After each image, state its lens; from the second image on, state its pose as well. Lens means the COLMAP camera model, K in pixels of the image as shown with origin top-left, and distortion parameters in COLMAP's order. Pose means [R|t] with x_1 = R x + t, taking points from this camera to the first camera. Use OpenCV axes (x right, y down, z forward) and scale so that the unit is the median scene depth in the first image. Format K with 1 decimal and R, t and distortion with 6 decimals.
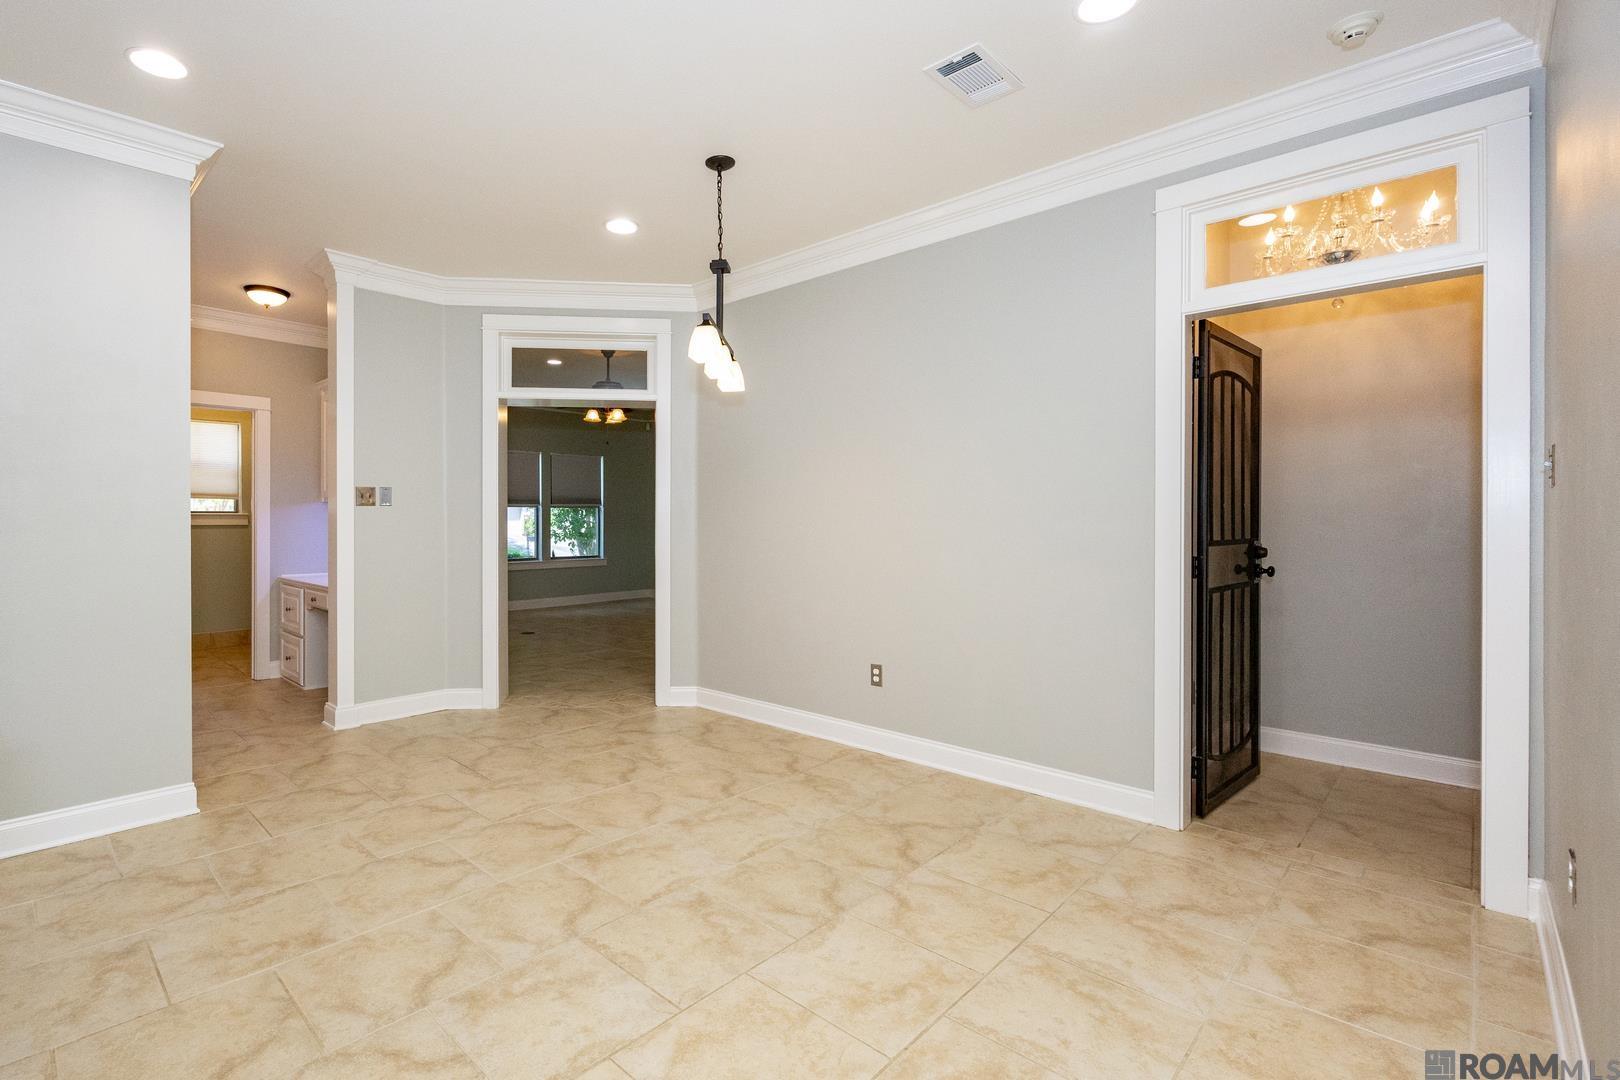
lens RADIAL K [[637.9, 0, 805.4], [0, 637.9, 521.7], [0, 0, 1]] dist [-0.001301, -0.000285]
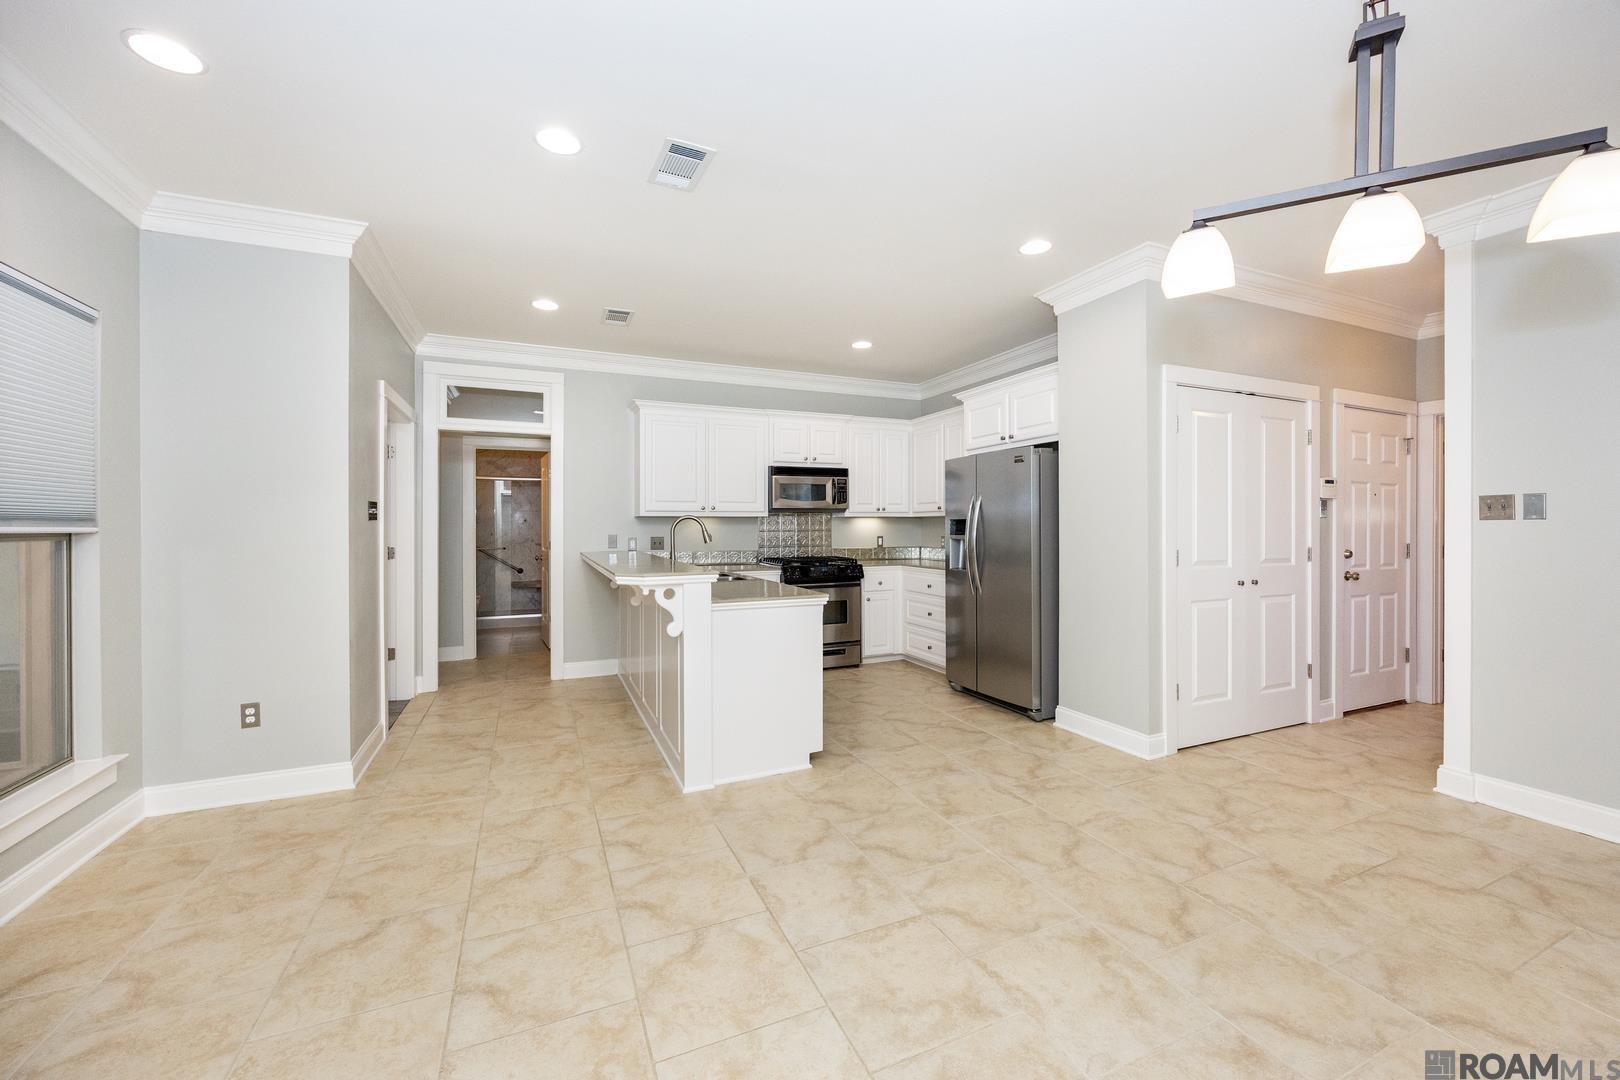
lens RADIAL K [[637.9, 0, 805.4], [0, 637.9, 521.7], [0, 0, 1]] dist [-0.001301, -0.000285]
pose [[-0.381927, -0.002921, -0.924188, 0.571850], [-0.003592, 0.999992, -0.001676, -0.031680], [0.924186, 0.002680, -0.381934, 0.914329]]
